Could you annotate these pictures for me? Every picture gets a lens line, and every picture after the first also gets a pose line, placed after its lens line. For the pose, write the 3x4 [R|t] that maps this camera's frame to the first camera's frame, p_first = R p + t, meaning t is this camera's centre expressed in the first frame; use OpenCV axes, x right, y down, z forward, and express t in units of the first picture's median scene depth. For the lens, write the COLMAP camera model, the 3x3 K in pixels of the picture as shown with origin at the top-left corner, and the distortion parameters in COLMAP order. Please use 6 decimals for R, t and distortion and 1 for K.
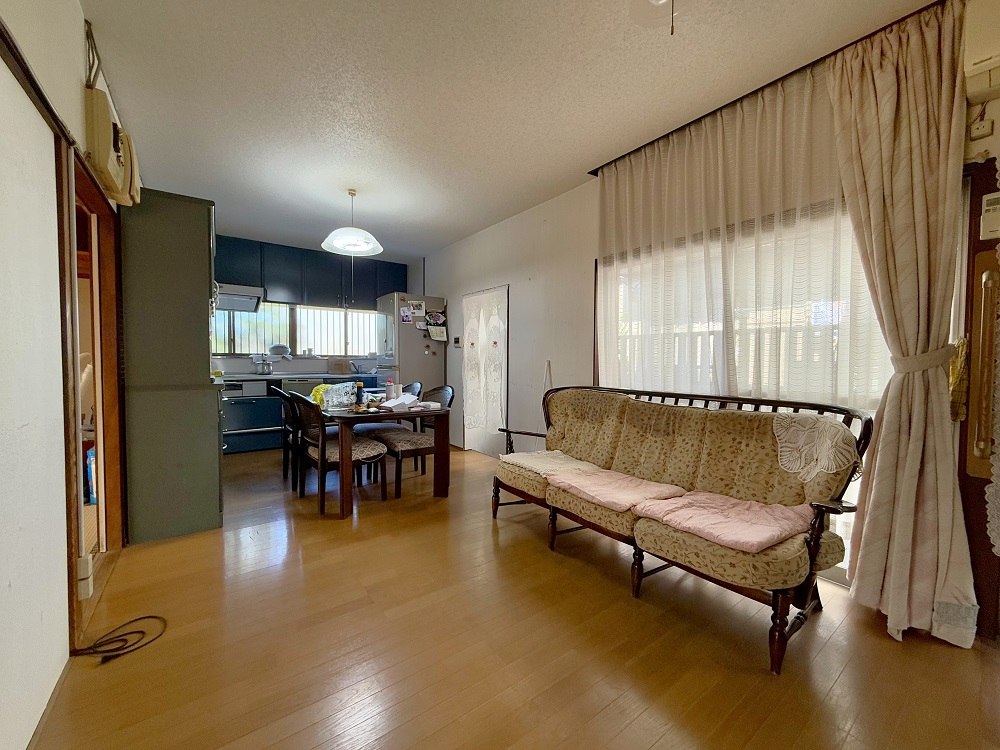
lens RADIAL K [[398.0, 0, 501.9], [0, 398.0, 371.8], [0, 0, 1]] dist [-0.002099, -0.000090]
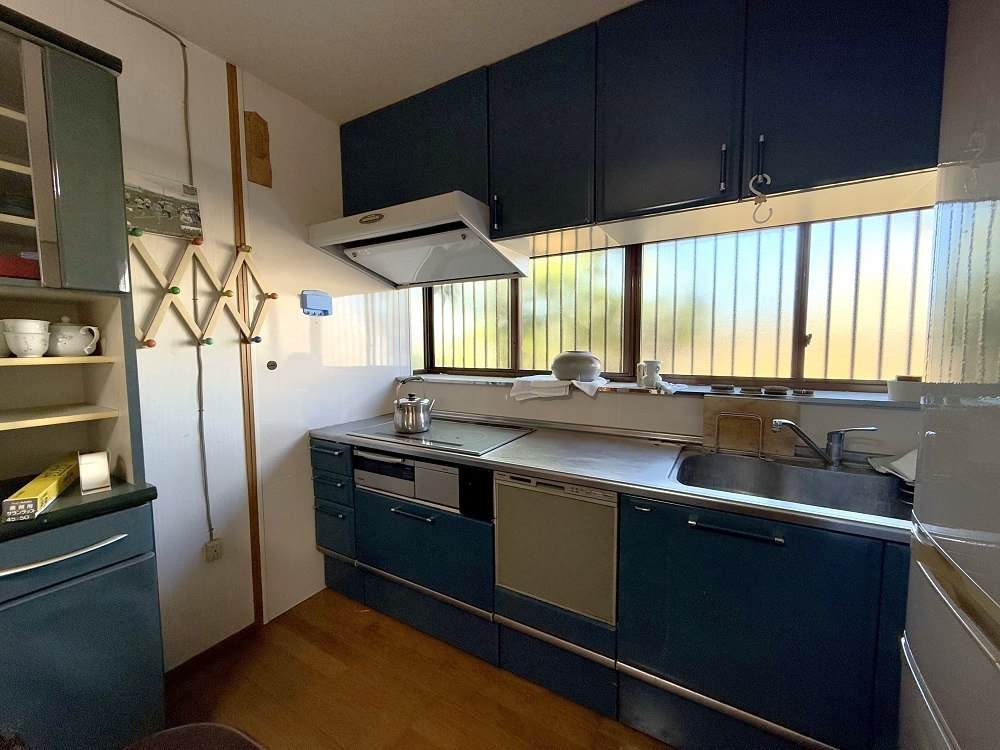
lens RADIAL K [[398.0, 0, 502.6], [0, 398.0, 373.8], [0, 0, 1]] dist [-0.002099, -0.000090]
pose [[0.403435, 0.062910, -0.912843, -0.211131], [-0.020108, 0.998002, 0.059892, -0.058463], [0.914787, -0.005807, 0.403894, 0.683031]]
